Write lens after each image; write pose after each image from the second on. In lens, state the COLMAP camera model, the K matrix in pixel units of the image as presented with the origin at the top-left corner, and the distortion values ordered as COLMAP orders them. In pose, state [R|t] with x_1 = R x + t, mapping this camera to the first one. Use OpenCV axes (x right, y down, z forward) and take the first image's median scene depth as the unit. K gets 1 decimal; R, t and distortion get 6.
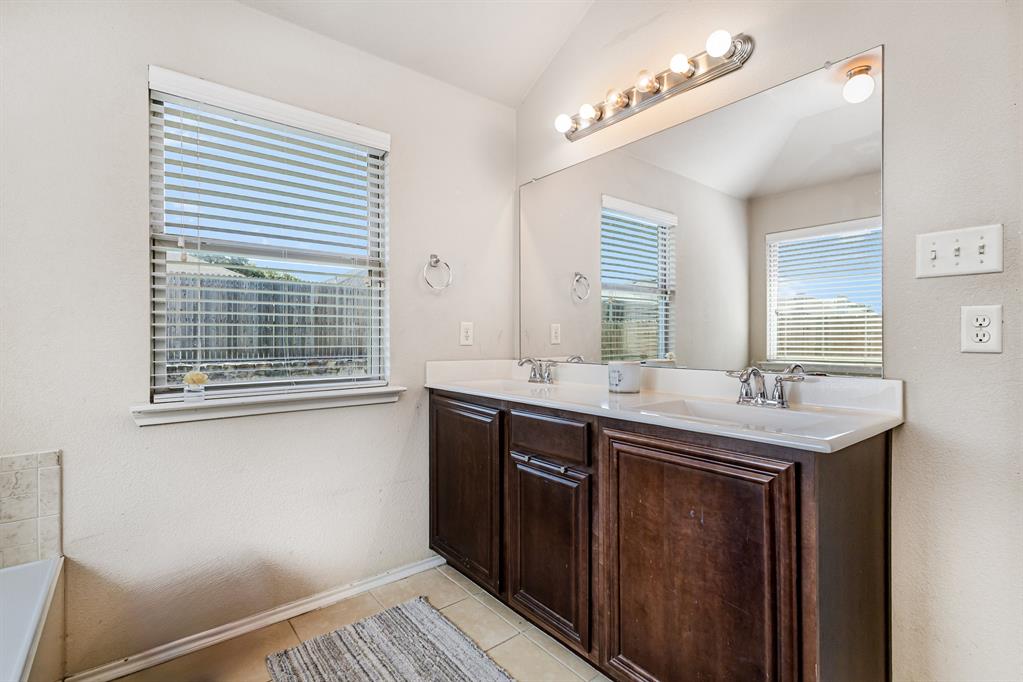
lens RADIAL K [[471.5, 0, 513.8], [0, 471.5, 341.4], [0, 0, 1]] dist [0.004854, 0.001564]
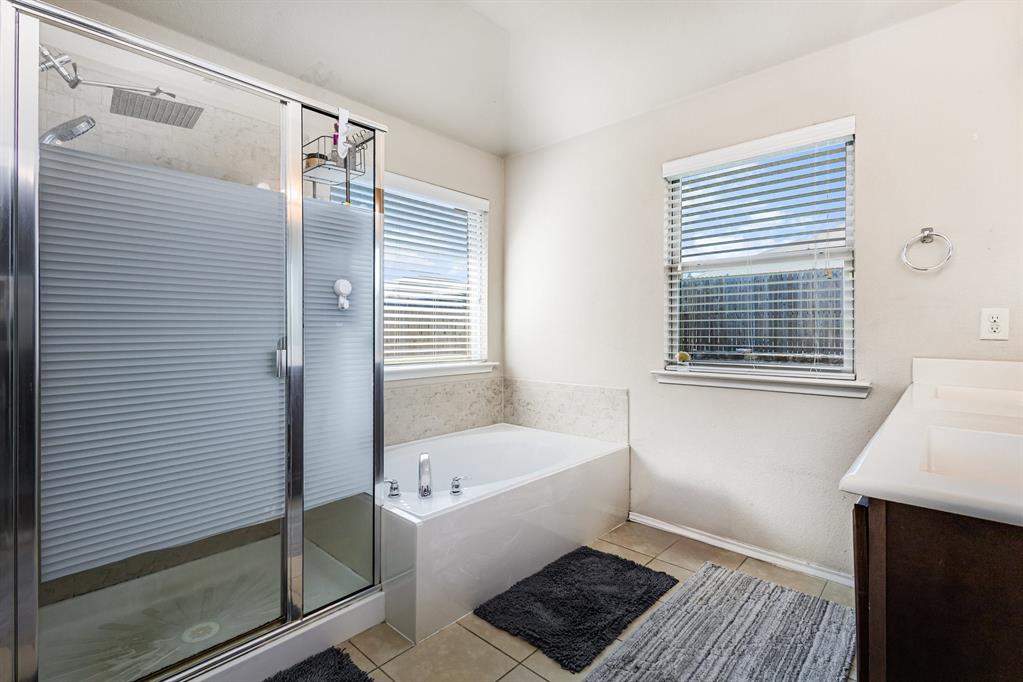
lens RADIAL K [[471.5, 0, 515.9], [0, 471.5, 334.0], [0, 0, 1]] dist [0.004854, 0.001564]
pose [[0.150476, 0.003034, -0.988609, 0.686071], [-0.012972, 0.999915, 0.001094, 0.011191], [0.988528, 0.012659, 0.150503, 0.217680]]
